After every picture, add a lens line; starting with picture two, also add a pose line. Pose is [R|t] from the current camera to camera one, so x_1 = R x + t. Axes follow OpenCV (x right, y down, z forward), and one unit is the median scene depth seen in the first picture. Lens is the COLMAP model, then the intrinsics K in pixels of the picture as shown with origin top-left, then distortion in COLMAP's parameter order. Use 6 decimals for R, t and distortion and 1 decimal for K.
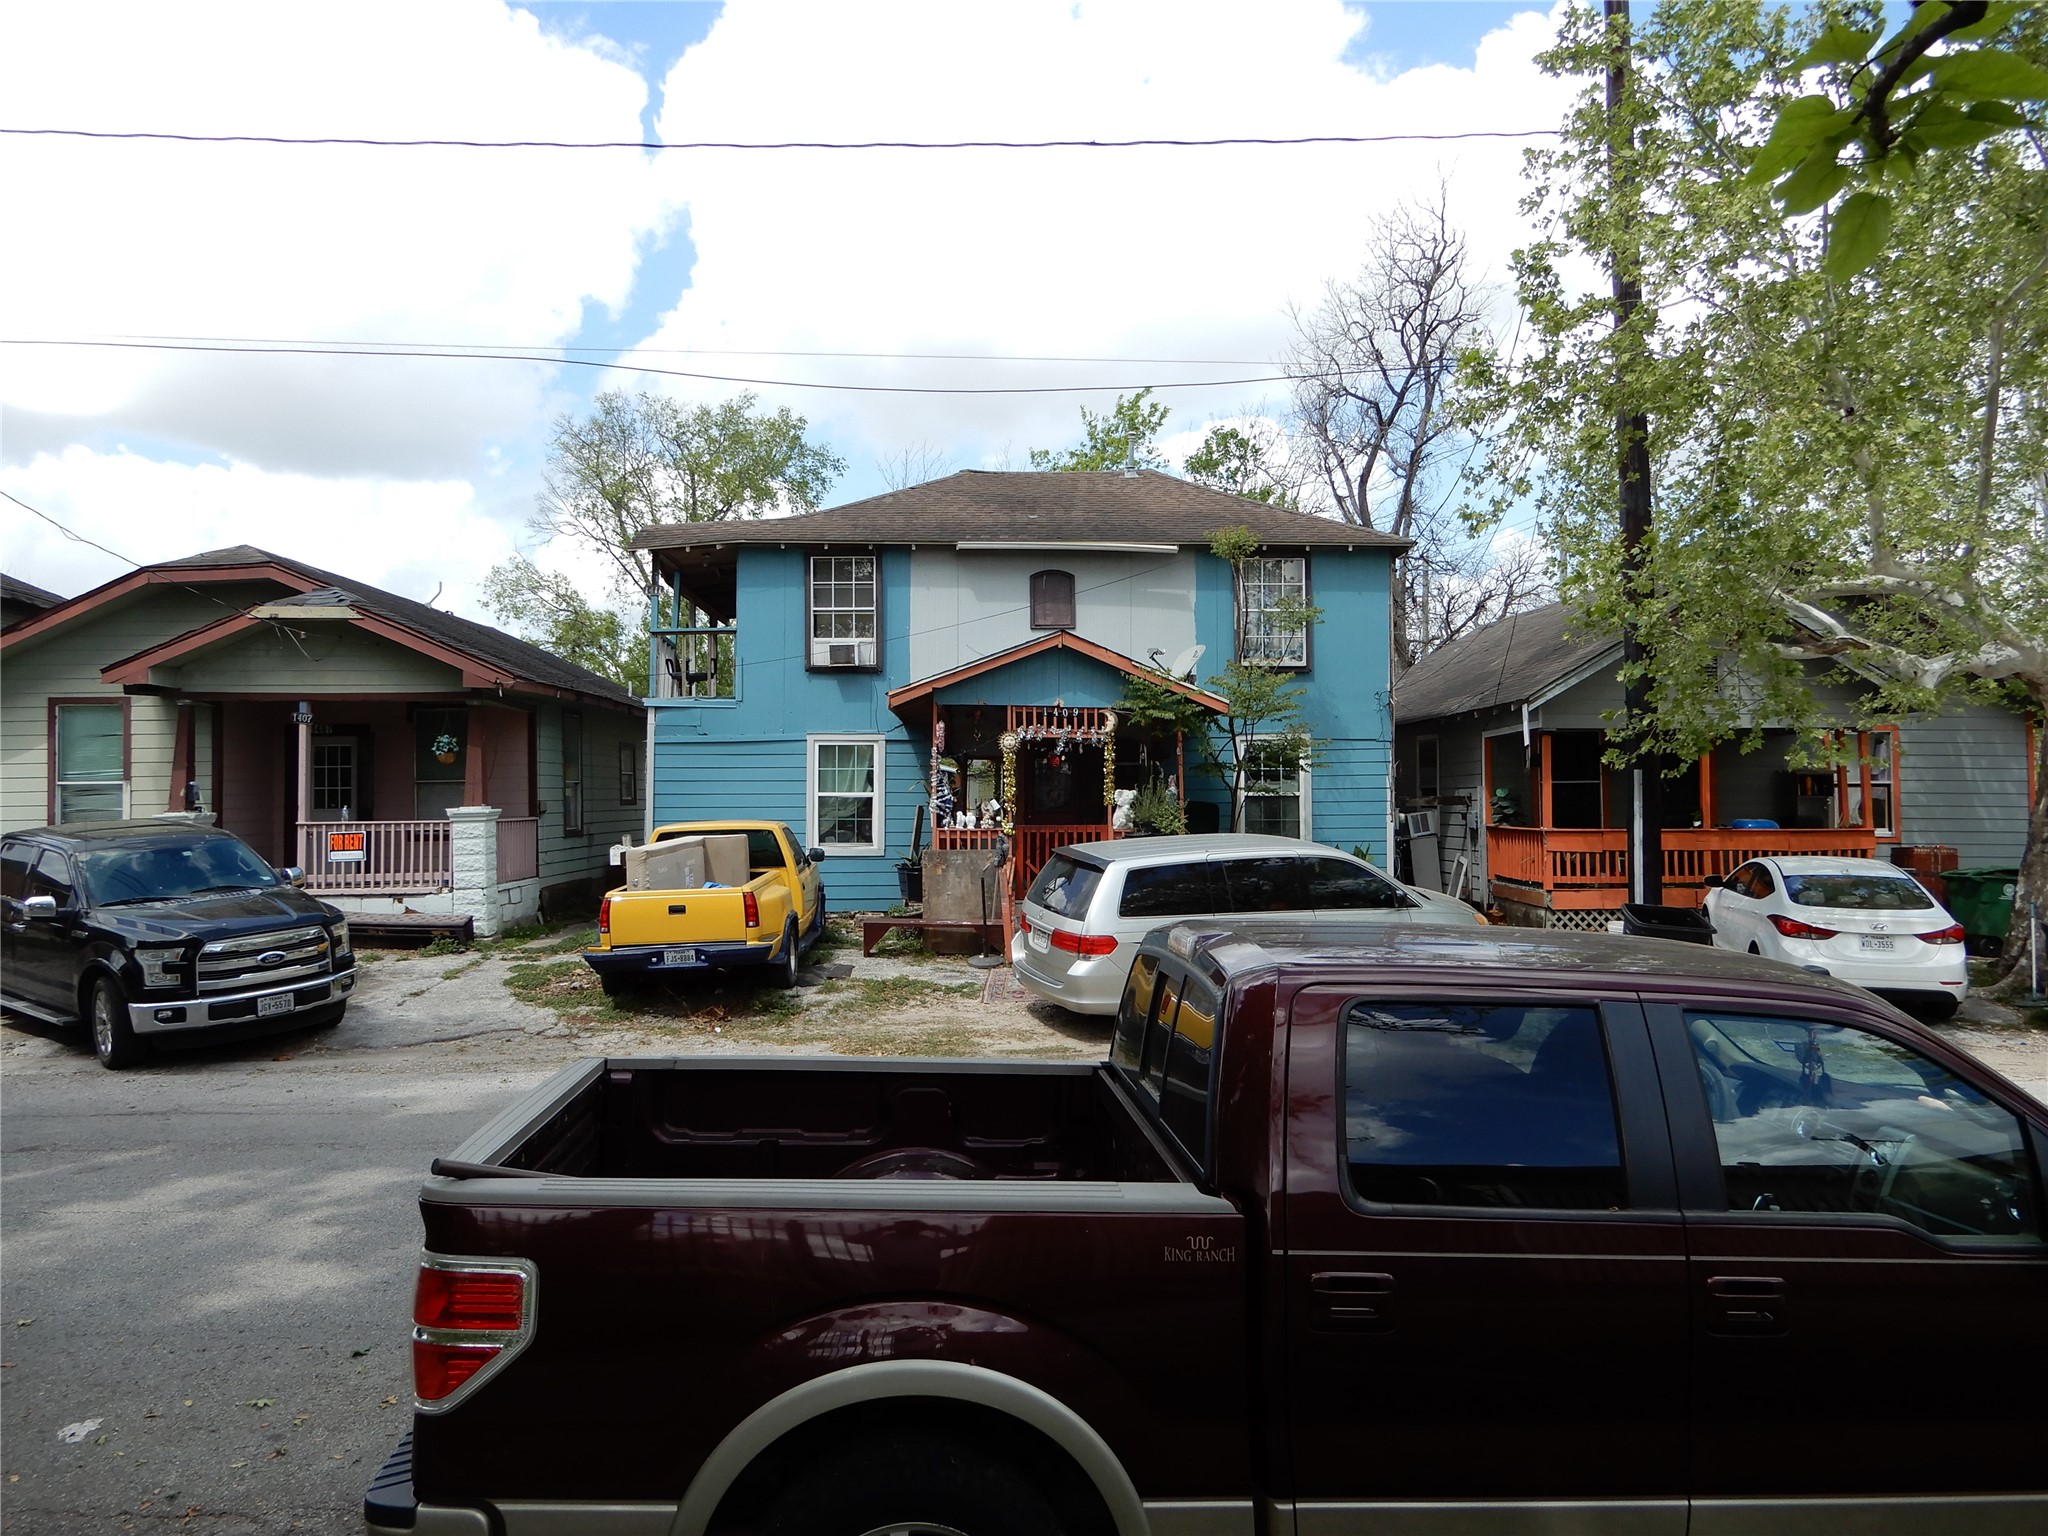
lens RADIAL K [[1452.4, 0, 1024.0], [0, 1452.4, 768.0], [0, 0, 1]] dist [0.005898, 0.007265]
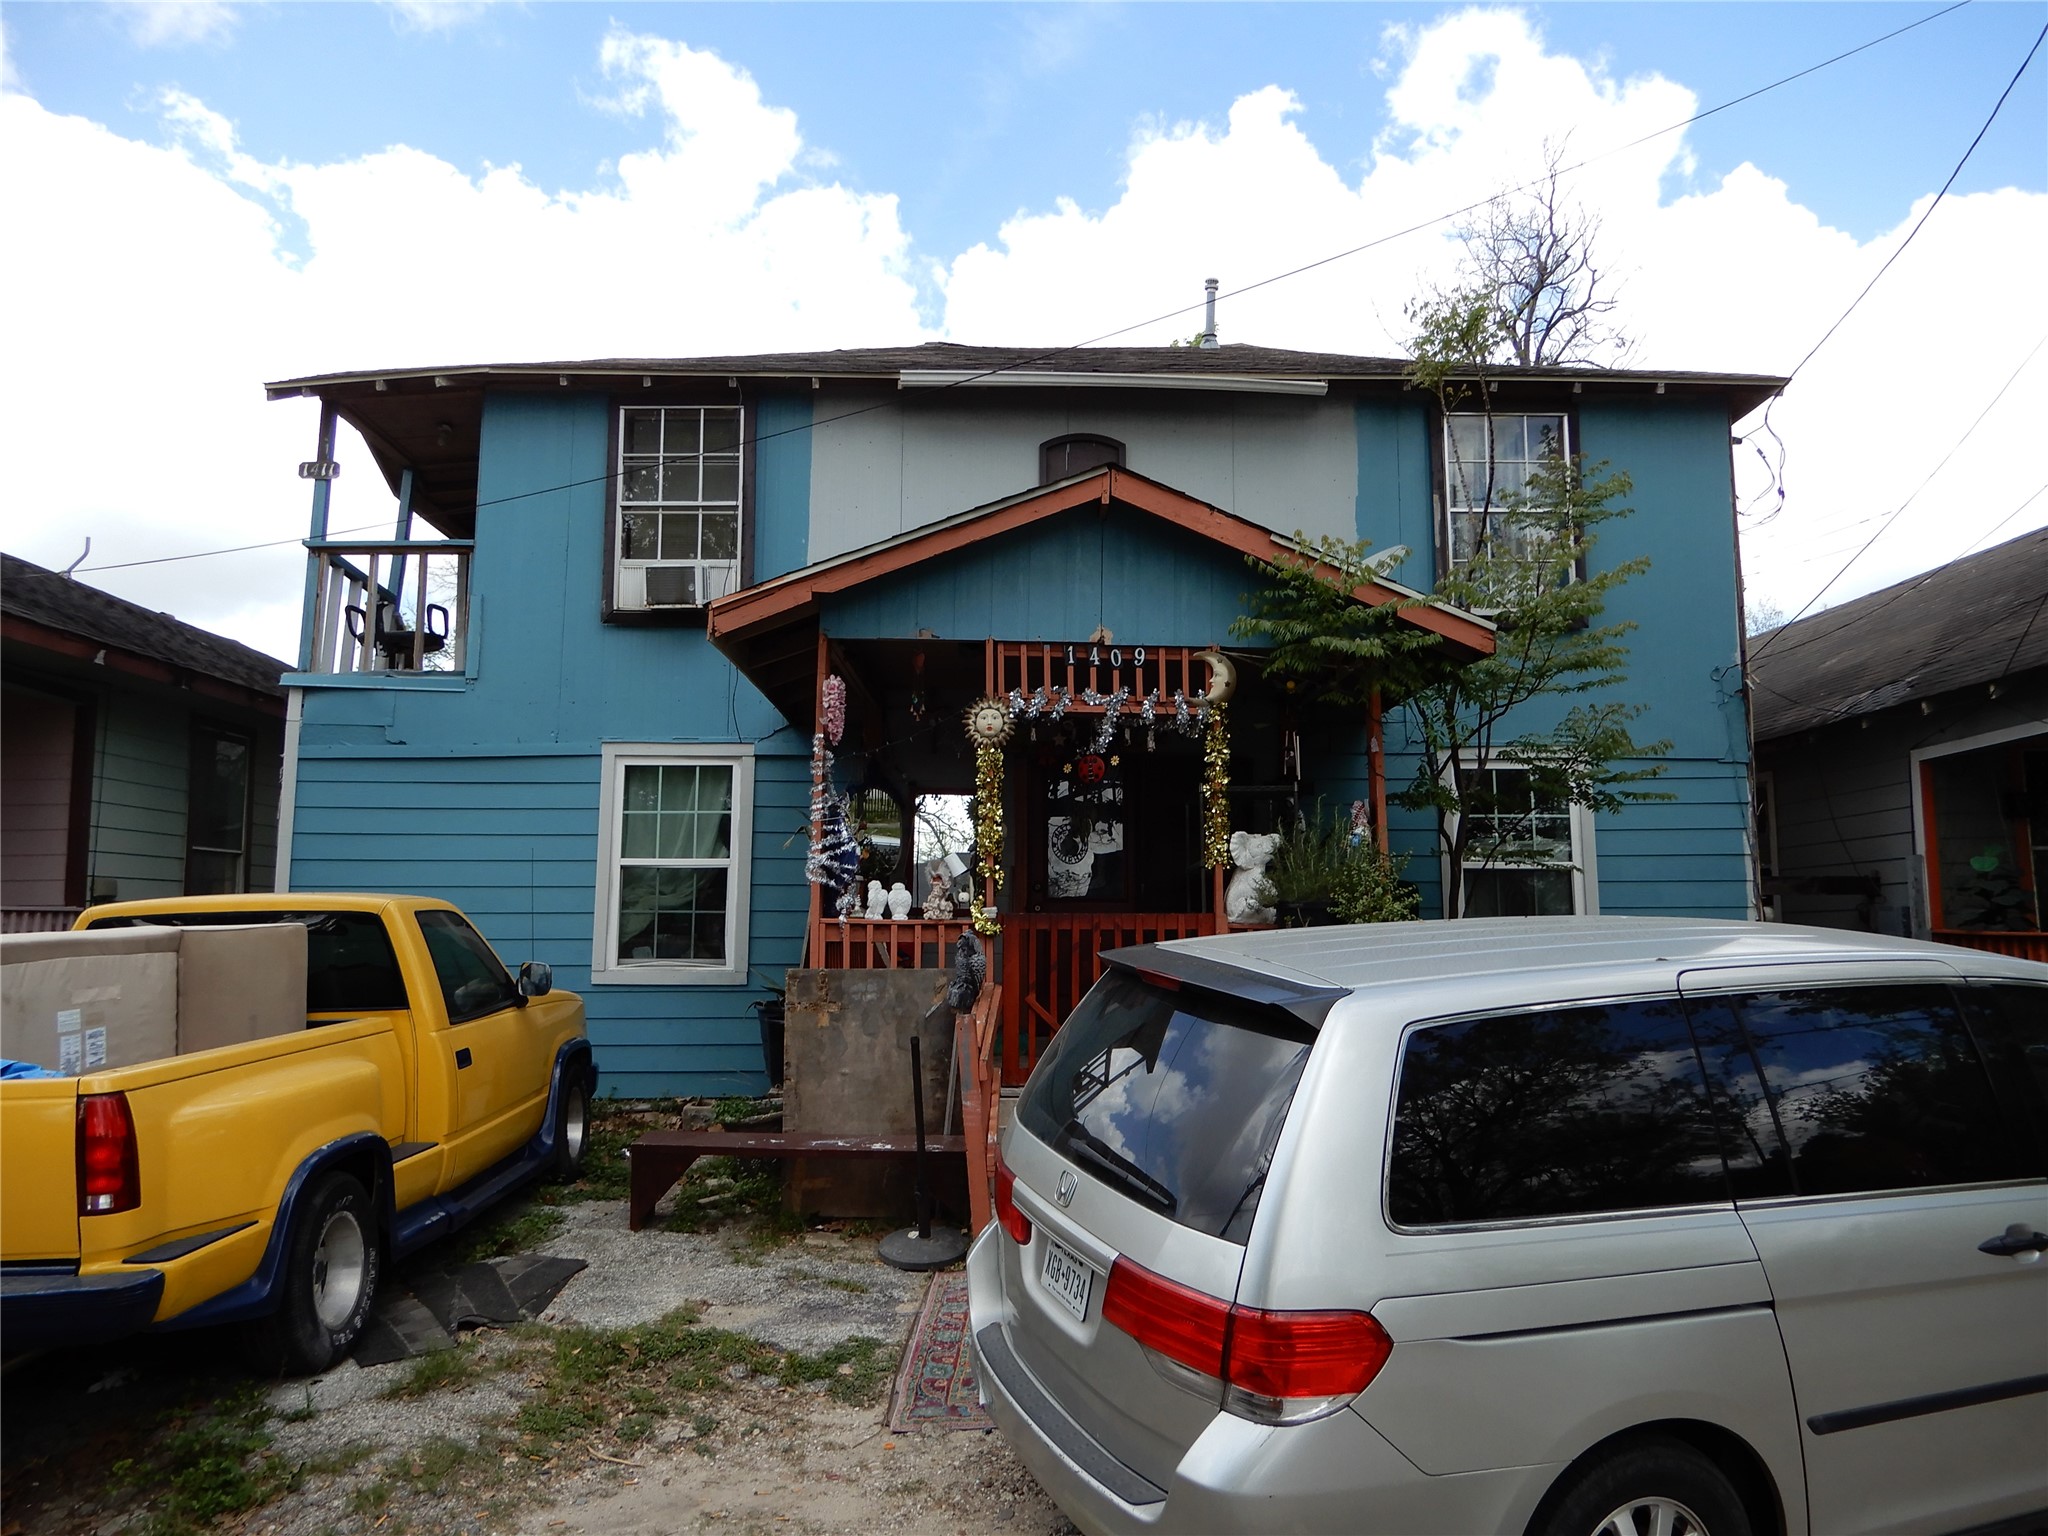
lens RADIAL K [[1452.4, 0, 1024.0], [0, 1452.4, 768.0], [0, 0, 1]] dist [0.005898, 0.007265]
pose [[0.999935, 0.003401, -0.010846, 0.005094], [-0.004410, 0.995527, -0.094375, 0.037152], [0.010476, 0.094417, 0.995478, 0.560660]]
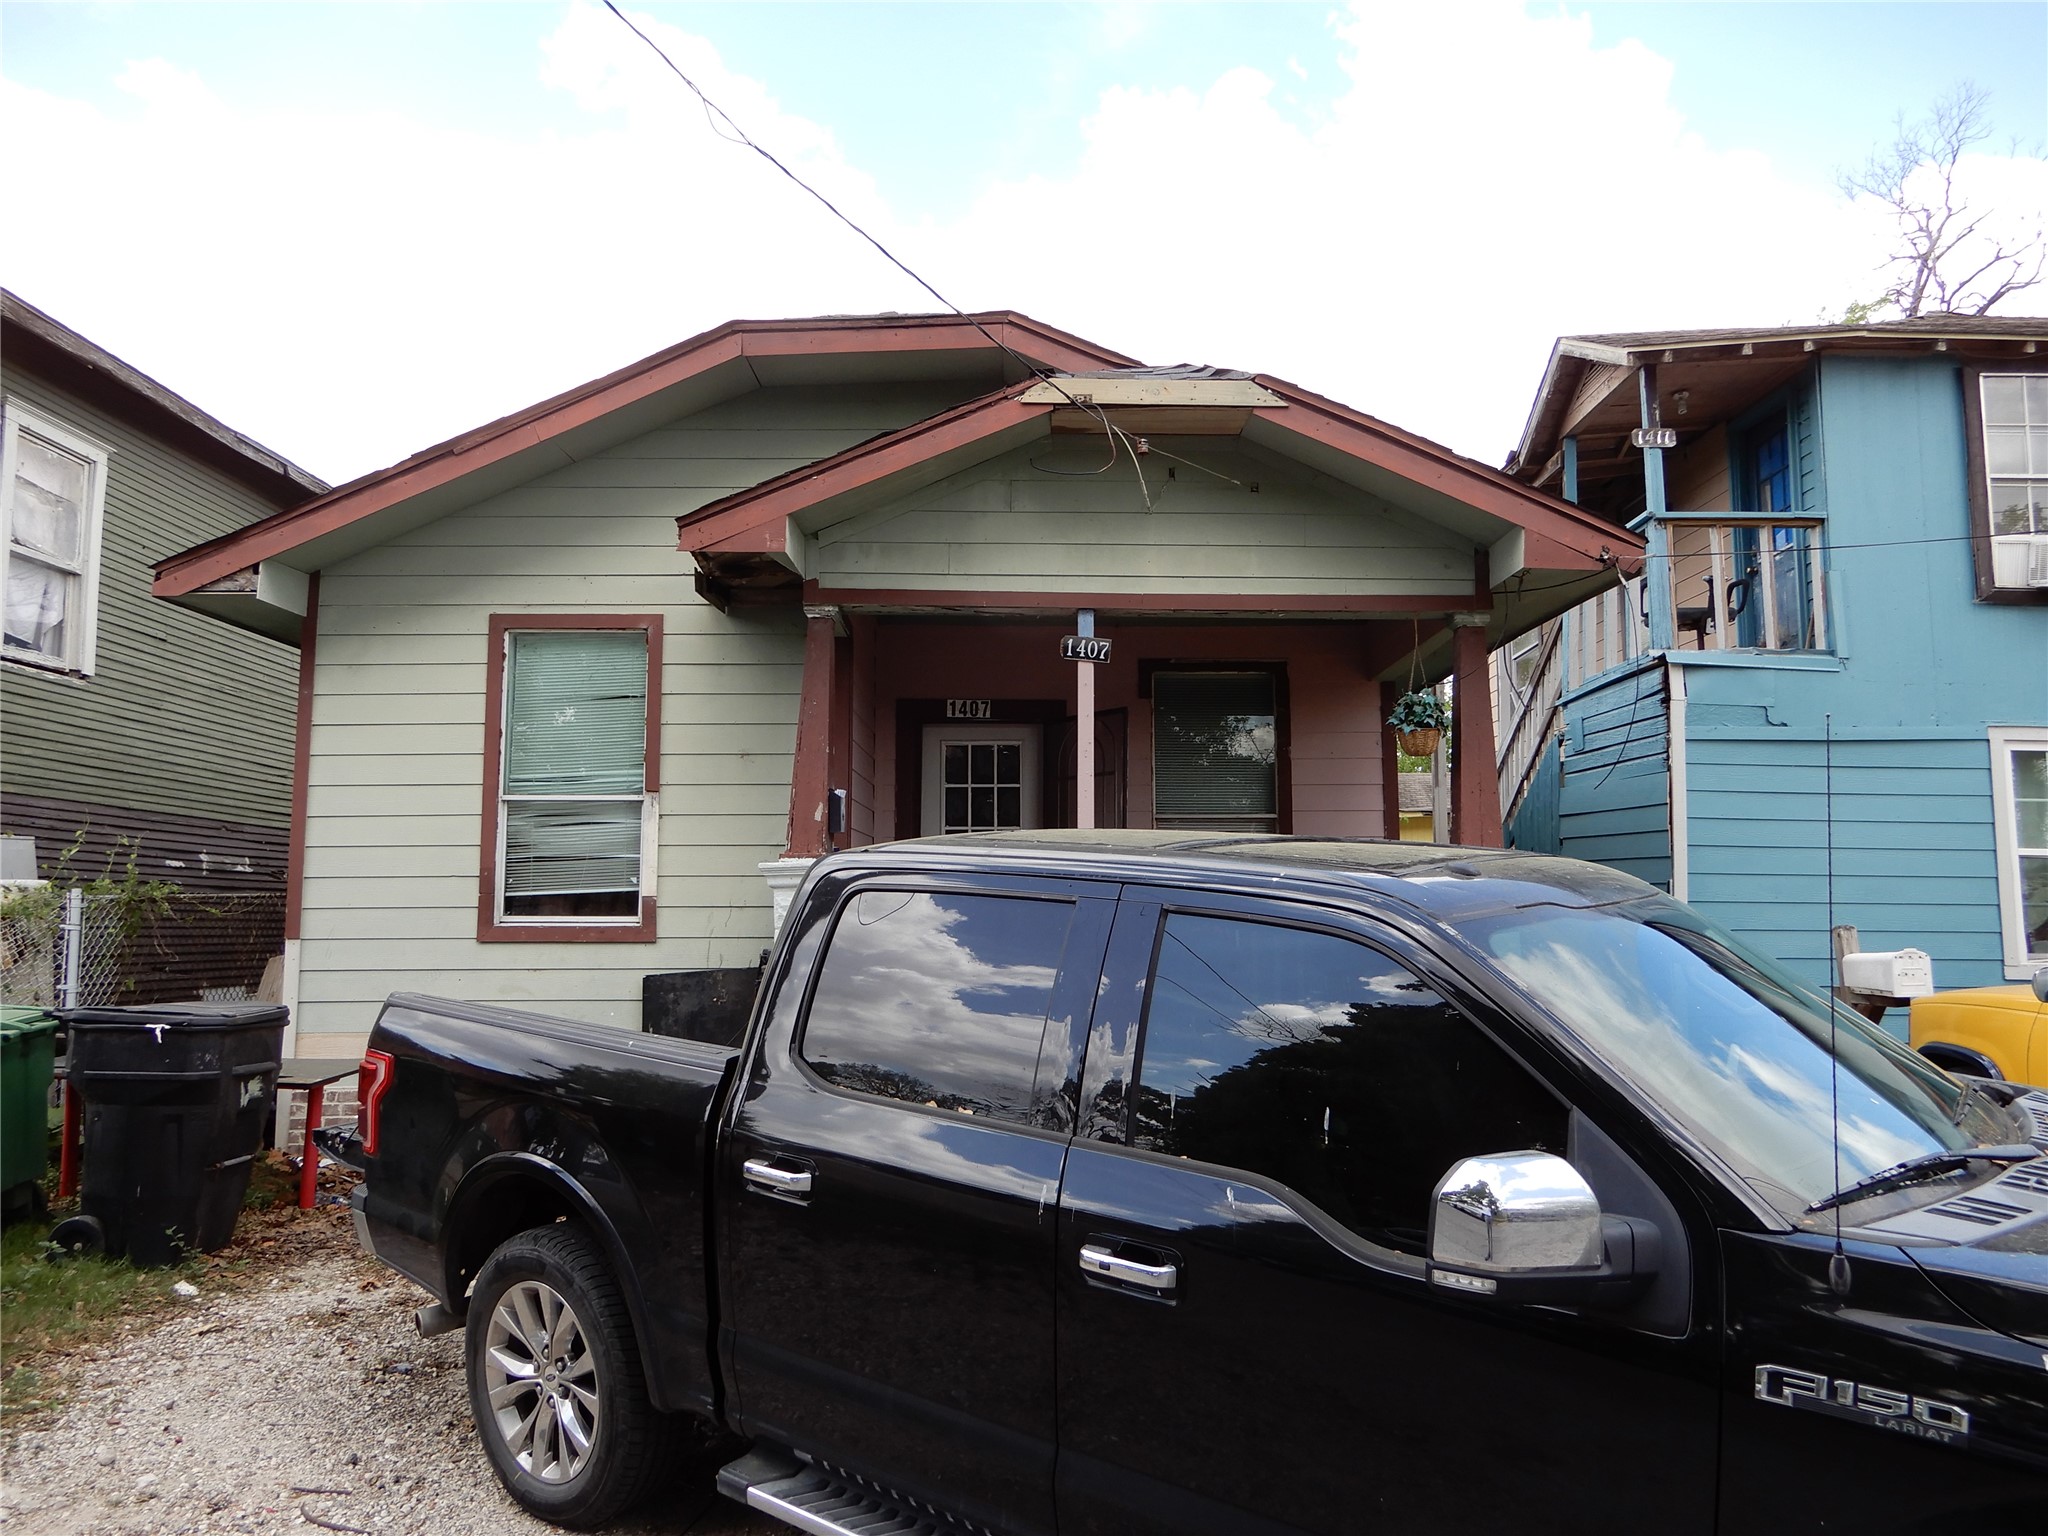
lens RADIAL K [[1452.4, 0, 1024.0], [0, 1452.4, 768.0], [0, 0, 1]] dist [0.005898, 0.007265]
pose [[0.999767, 0.011425, -0.018297, -0.520599], [-0.012964, 0.996177, -0.086385, 0.041187], [0.017240, 0.086602, 0.996094, 0.578739]]
